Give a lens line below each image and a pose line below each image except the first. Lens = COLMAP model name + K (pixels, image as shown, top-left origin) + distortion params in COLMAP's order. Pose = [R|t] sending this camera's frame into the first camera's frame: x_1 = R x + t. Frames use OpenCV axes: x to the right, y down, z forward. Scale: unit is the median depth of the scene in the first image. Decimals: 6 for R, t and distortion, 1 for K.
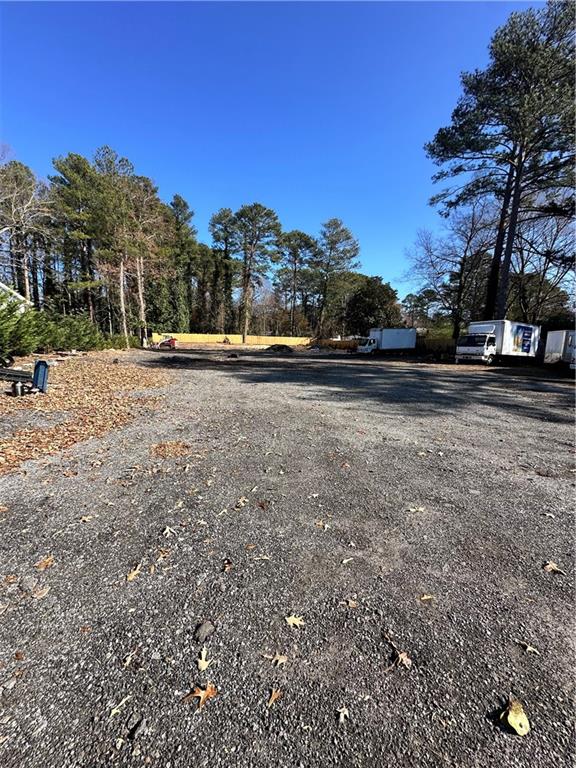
lens RADIAL K [[305.5, 0, 287.1], [0, 305.5, 382.4], [0, 0, 1]] dist [-0.001930, 0.000770]
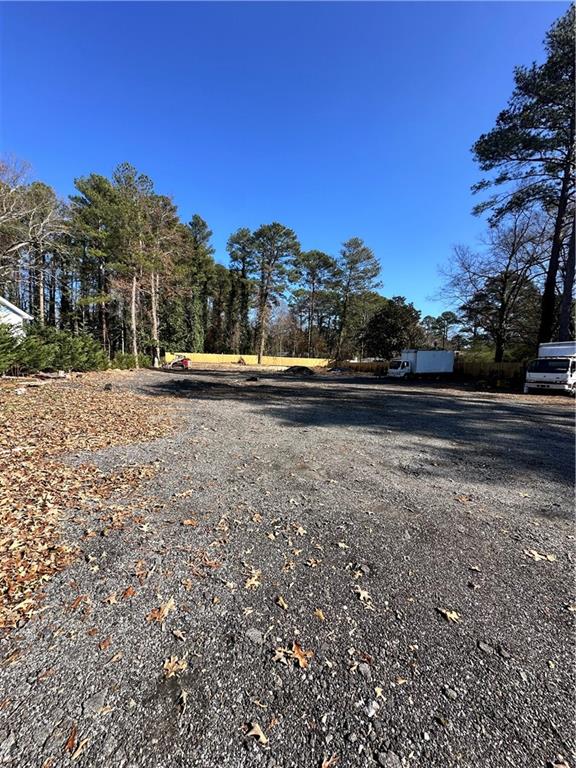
lens RADIAL K [[305.5, 0, 287.5], [0, 305.5, 383.4], [0, 0, 1]] dist [-0.001930, 0.000770]
pose [[0.999243, 0.015073, -0.035863, -0.024824], [-0.017367, 0.997764, -0.064537, -0.010645], [0.034810, 0.065111, 0.997271, 0.072830]]
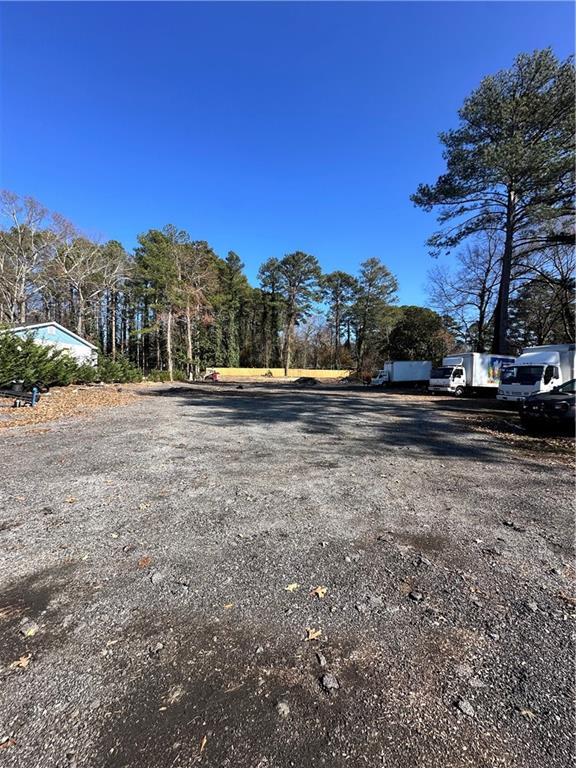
lens RADIAL K [[305.5, 0, 287.4], [0, 305.5, 382.6], [0, 0, 1]] dist [-0.001930, 0.000770]
pose [[0.976046, -0.001630, -0.217557, 0.137223], [-0.021336, 0.994435, -0.103171, 0.006541], [0.216514, 0.105341, 0.970580, -0.052059]]
